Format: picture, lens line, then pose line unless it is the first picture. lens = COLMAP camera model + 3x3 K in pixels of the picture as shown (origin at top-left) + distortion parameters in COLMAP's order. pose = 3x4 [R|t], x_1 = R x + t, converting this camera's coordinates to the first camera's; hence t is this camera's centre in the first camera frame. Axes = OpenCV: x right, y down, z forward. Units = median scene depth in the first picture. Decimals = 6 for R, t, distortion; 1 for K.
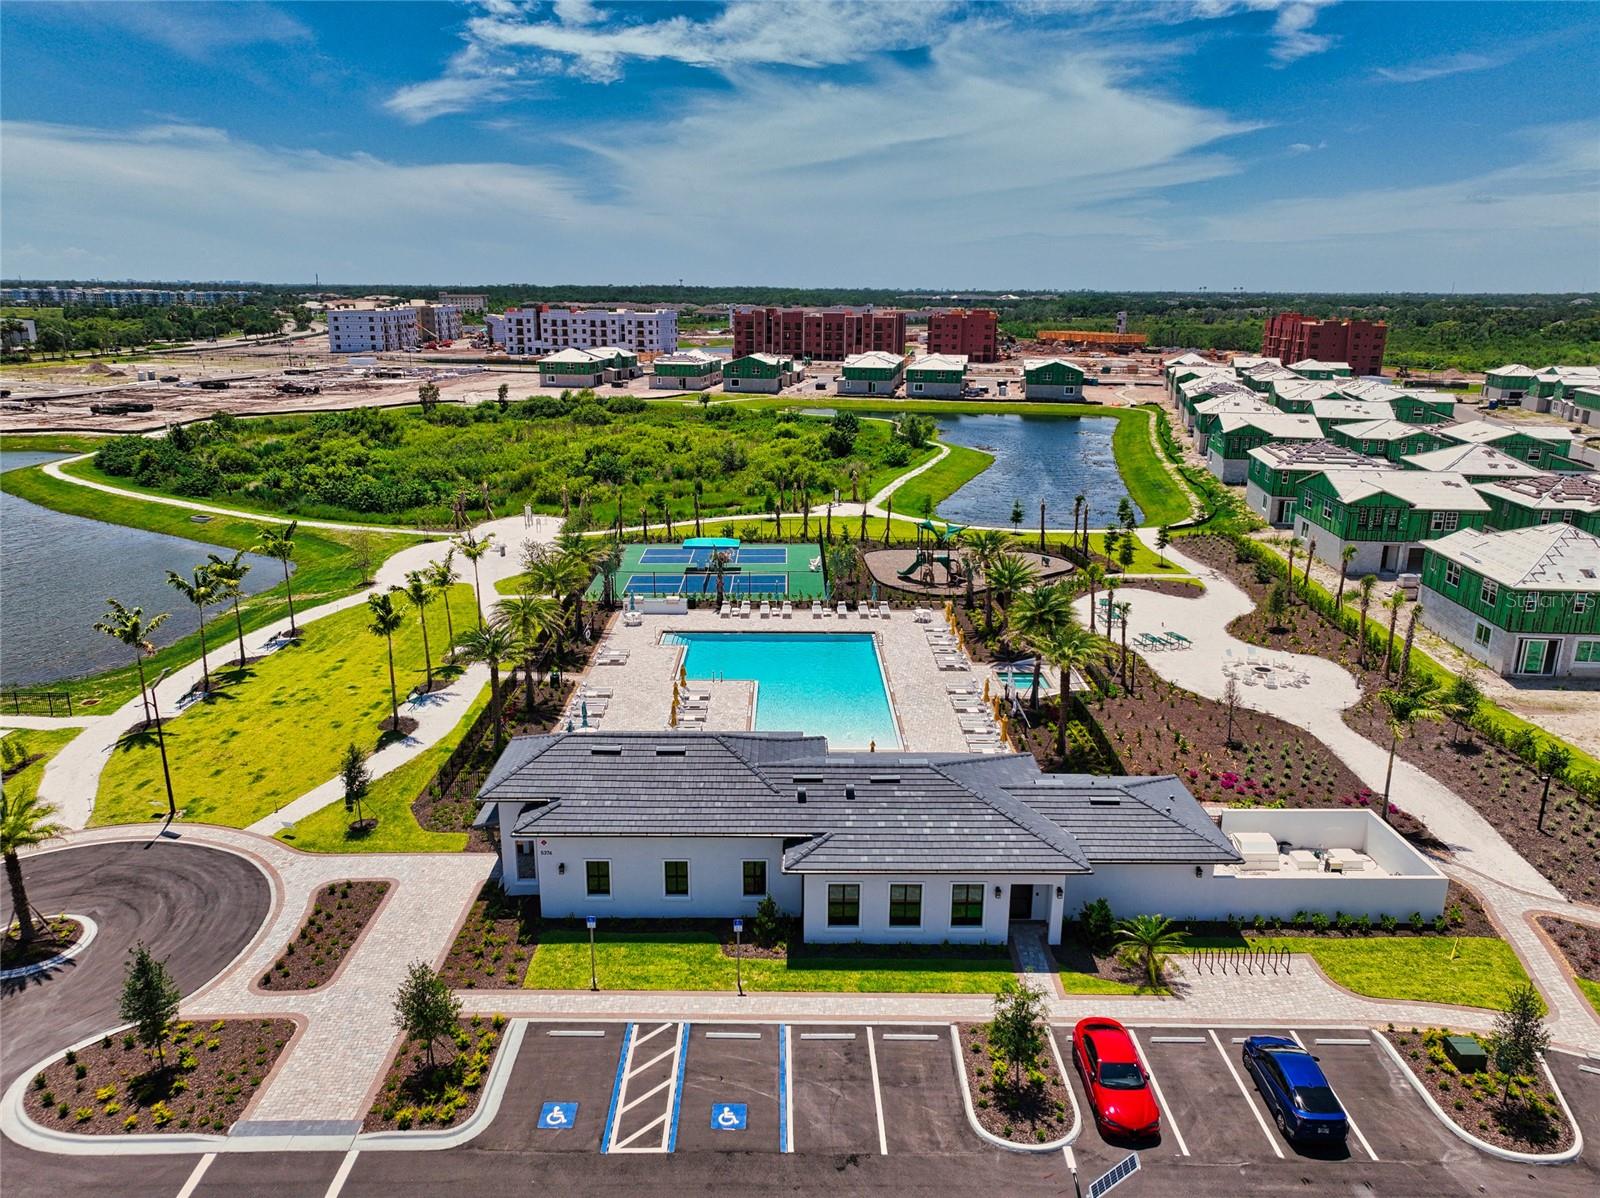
lens RADIAL K [[1126.7, 0, 801.5], [0, 1126.7, 601.7], [0, 0, 1]] dist [0.000245, 0.022771]
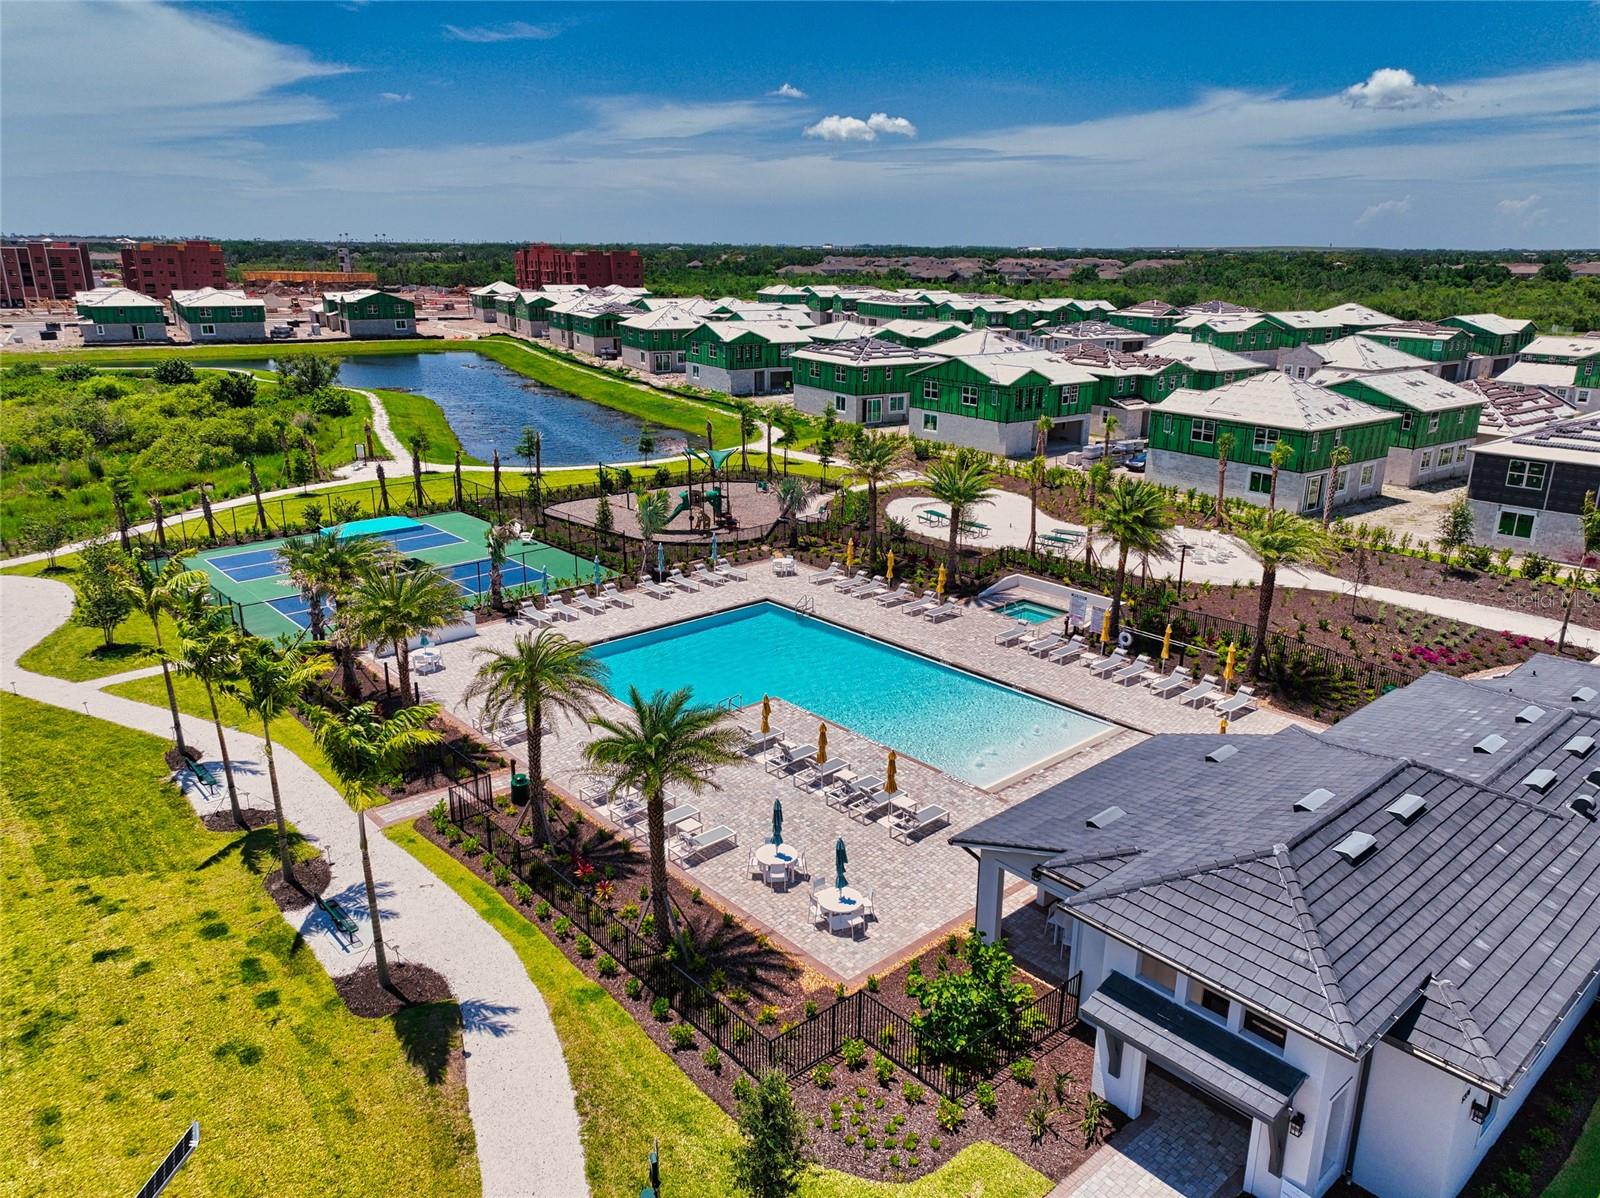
lens RADIAL K [[1126.7, 0, 801.5], [0, 1126.7, 601.7], [0, 0, 1]] dist [0.000245, 0.022771]
pose [[0.753592, -0.199060, 0.626477, -0.416611], [0.173561, 0.979480, 0.102448, -0.046750], [-0.634015, 0.031528, 0.772678, 0.484634]]
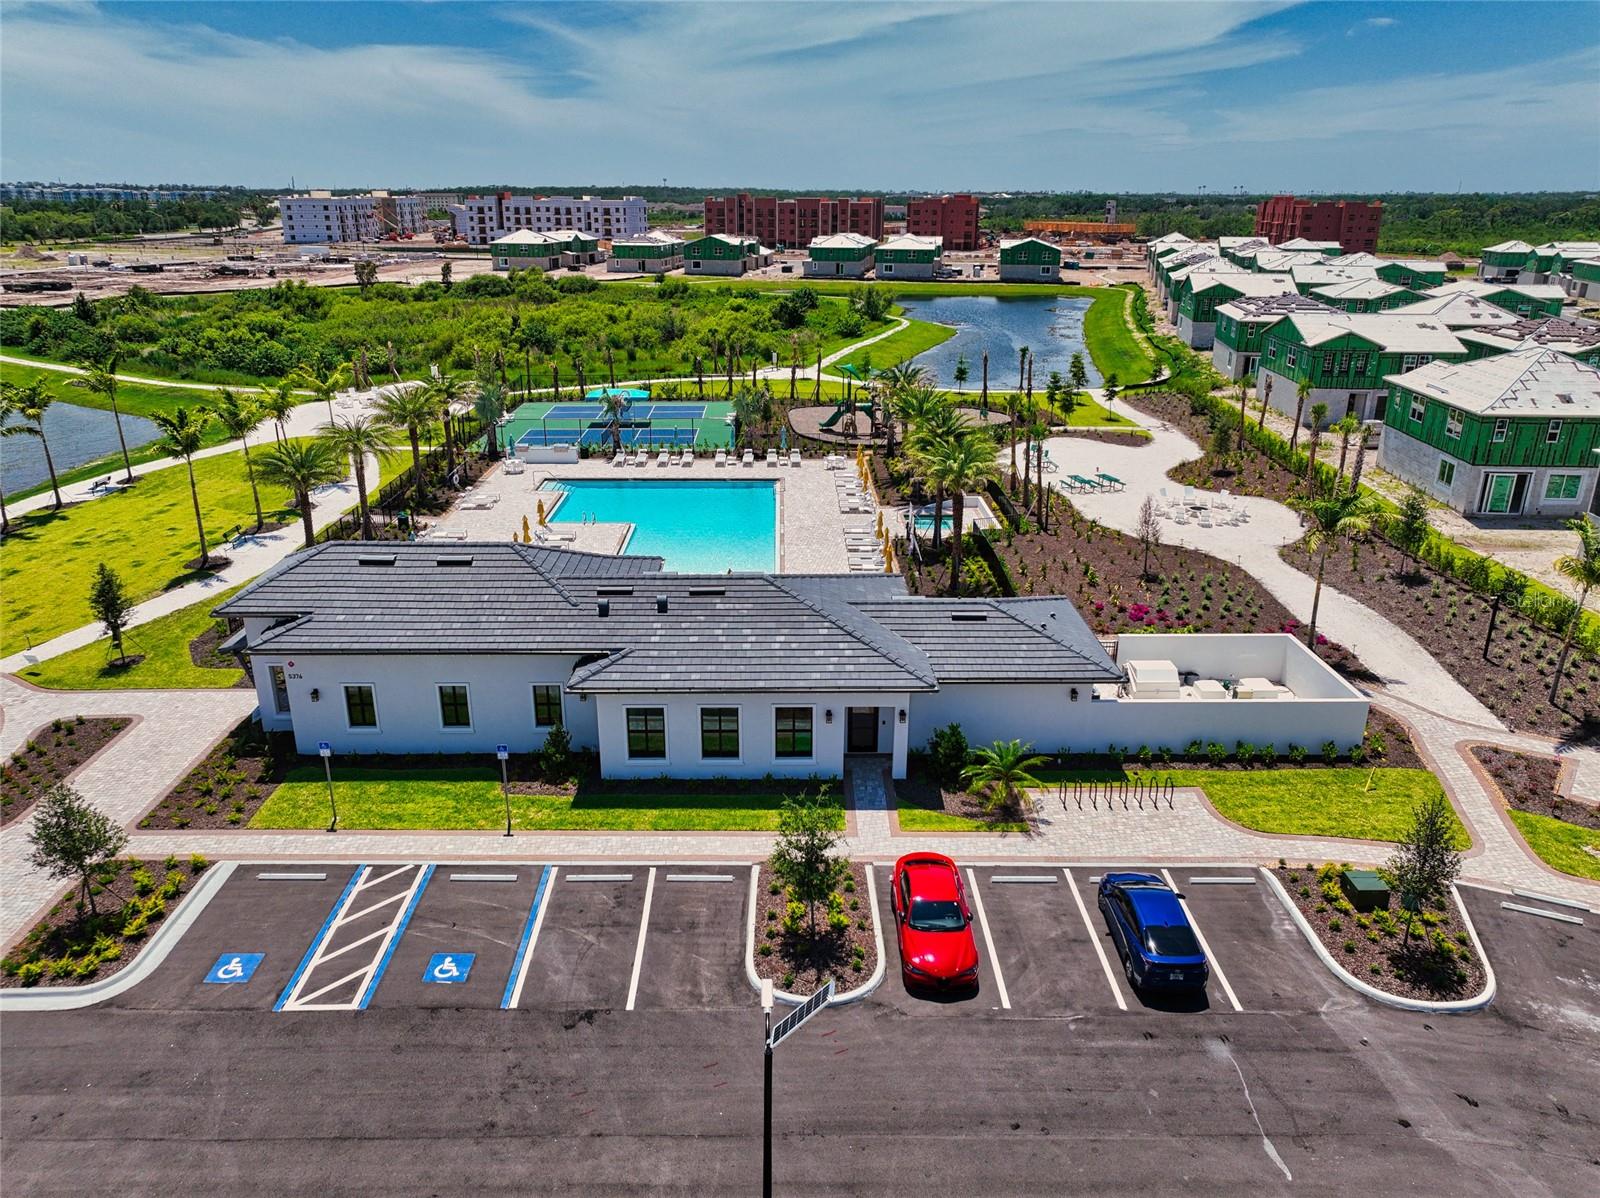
lens RADIAL K [[1126.7, 0, 801.5], [0, 1126.7, 601.7], [0, 0, 1]] dist [0.000245, 0.022771]
pose [[0.999975, -0.004979, 0.005004, 0.087586], [0.004581, 0.997045, 0.076683, 0.063342], [-0.005371, -0.076658, 0.997043, 0.100833]]
